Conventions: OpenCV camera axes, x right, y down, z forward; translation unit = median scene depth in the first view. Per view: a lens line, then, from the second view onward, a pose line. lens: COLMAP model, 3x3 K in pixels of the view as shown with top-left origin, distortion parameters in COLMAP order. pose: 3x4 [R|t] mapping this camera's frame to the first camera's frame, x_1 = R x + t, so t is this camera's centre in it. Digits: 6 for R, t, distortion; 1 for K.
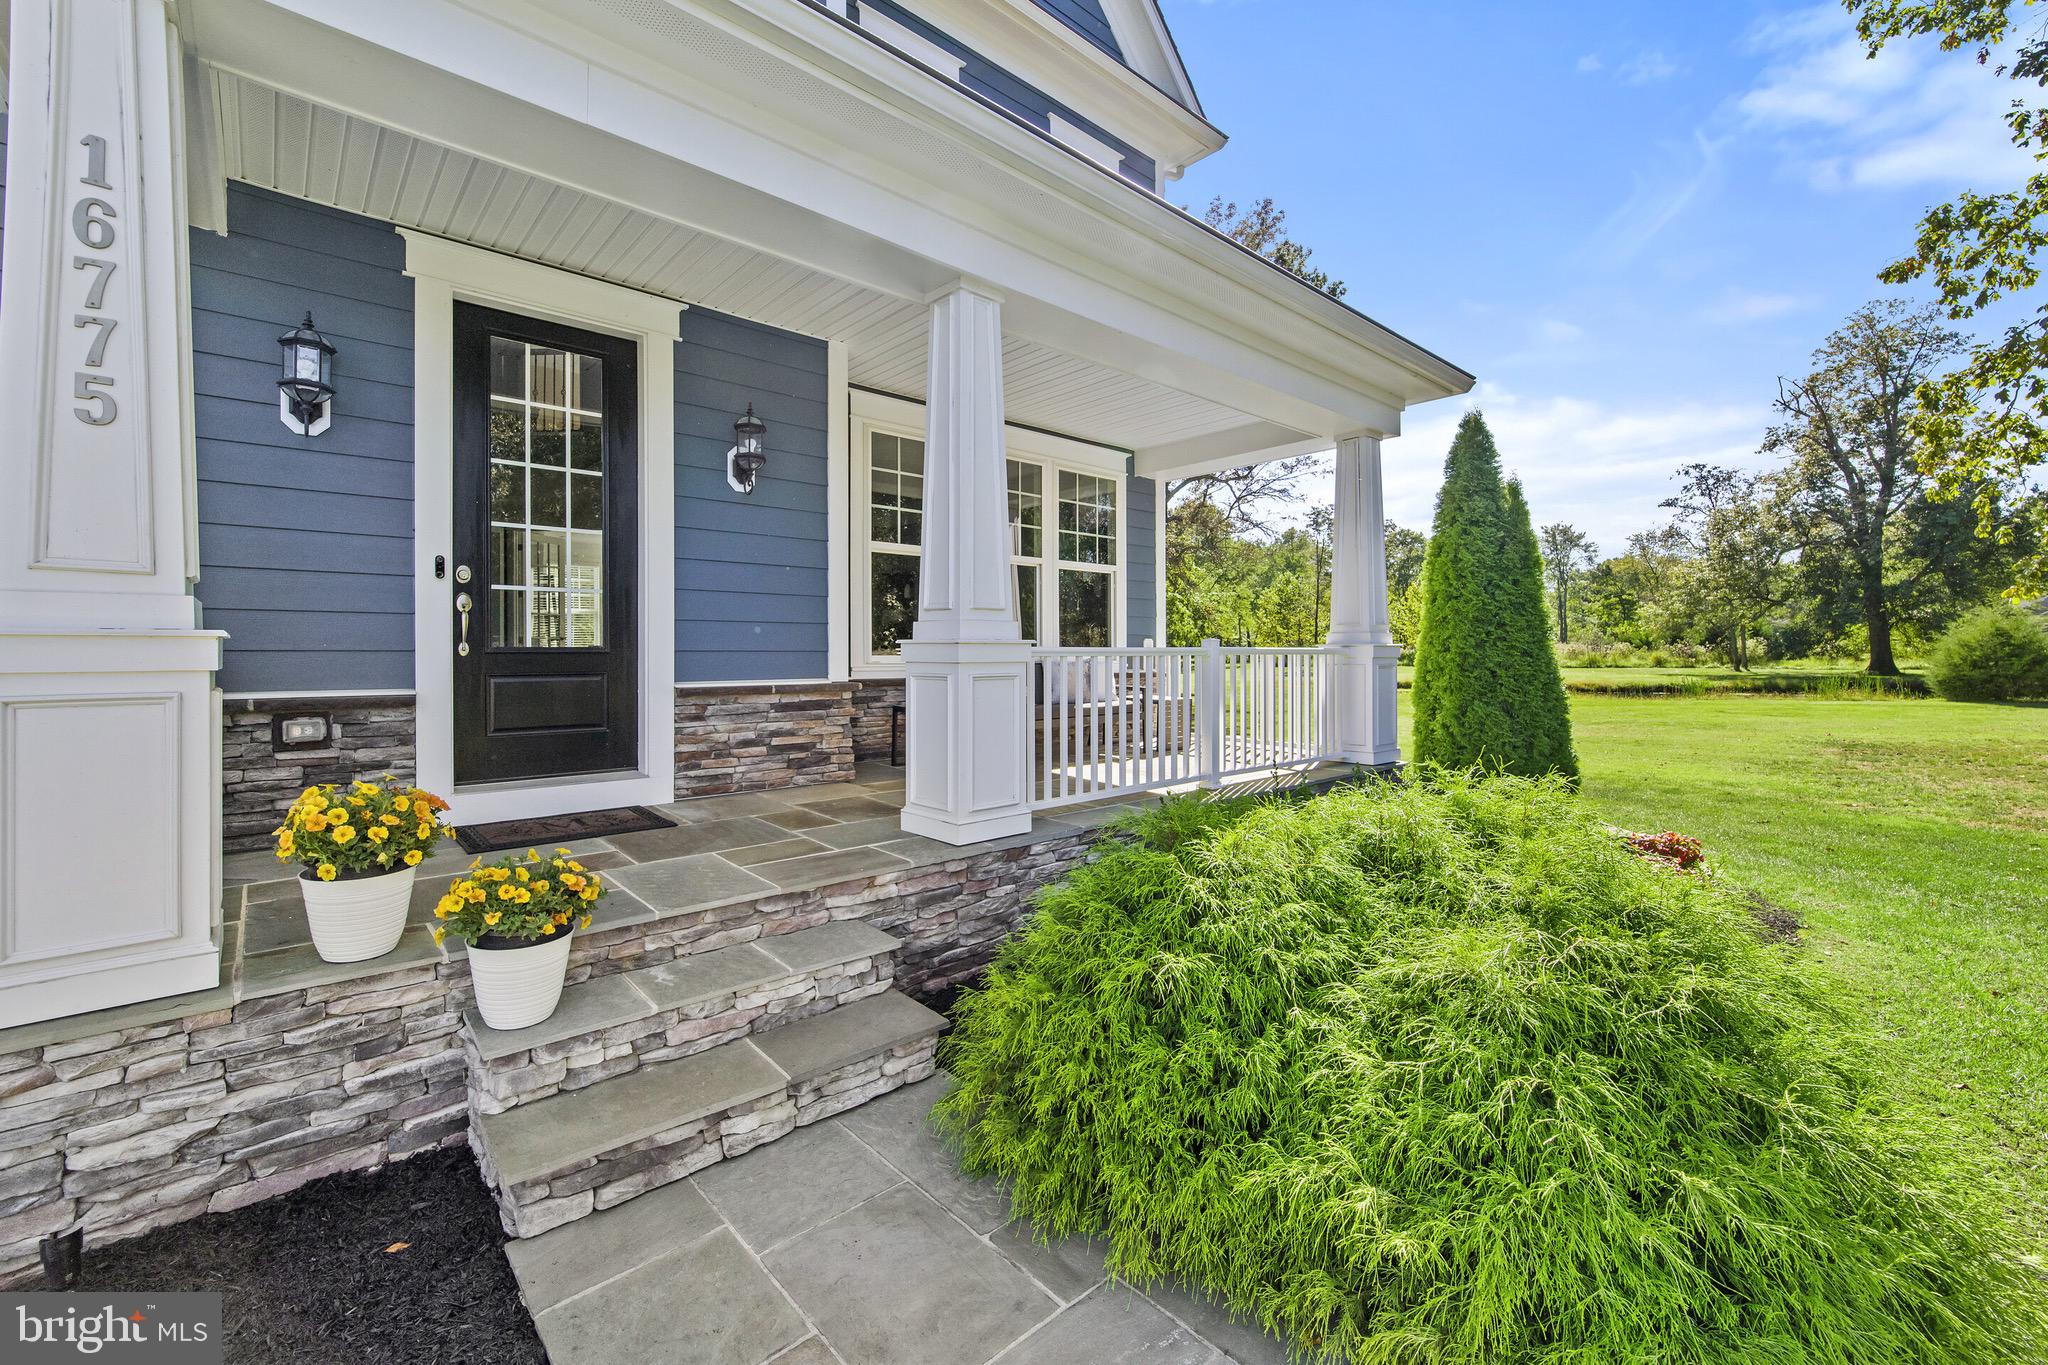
lens RADIAL K [[835.2, 0, 1024.0], [0, 835.2, 682.5], [0, 0, 1]] dist [0.000034, -0.000165]
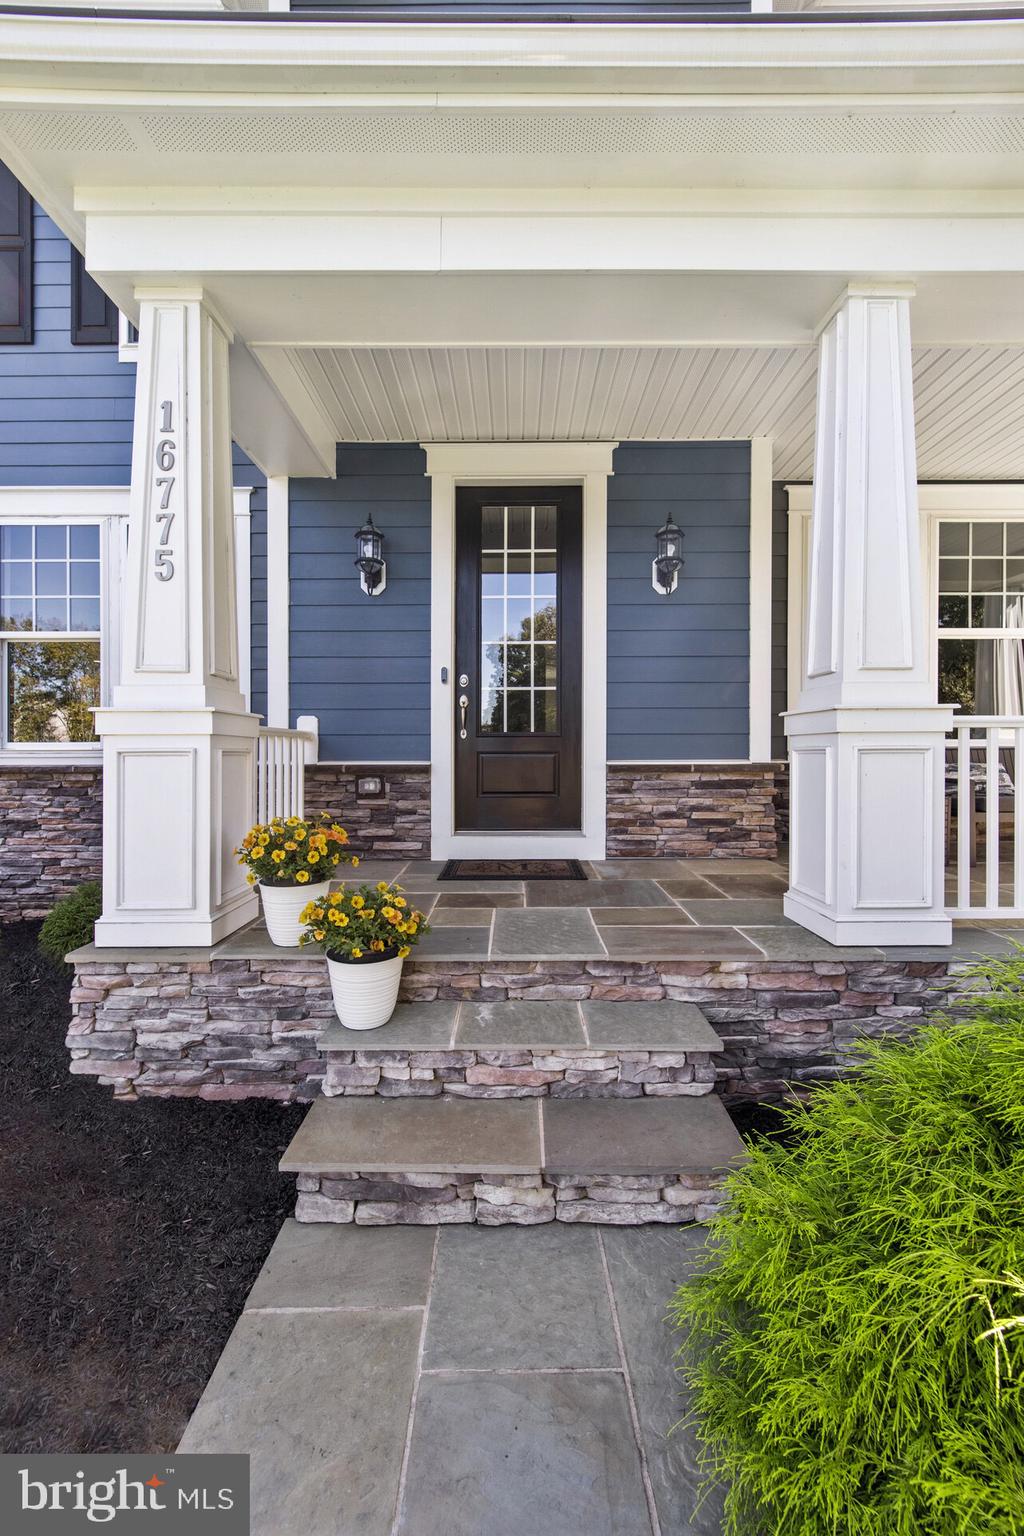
lens RADIAL K [[625.3, 0, 511.6], [0, 625.3, 767.1], [0, 0, 1]] dist [0.003122, 0.000009]
pose [[0.743999, 0.011077, -0.668089, 0.124584], [-0.020616, 0.999767, -0.006383, 0.027925], [0.667863, 0.018522, 0.744054, 0.361389]]
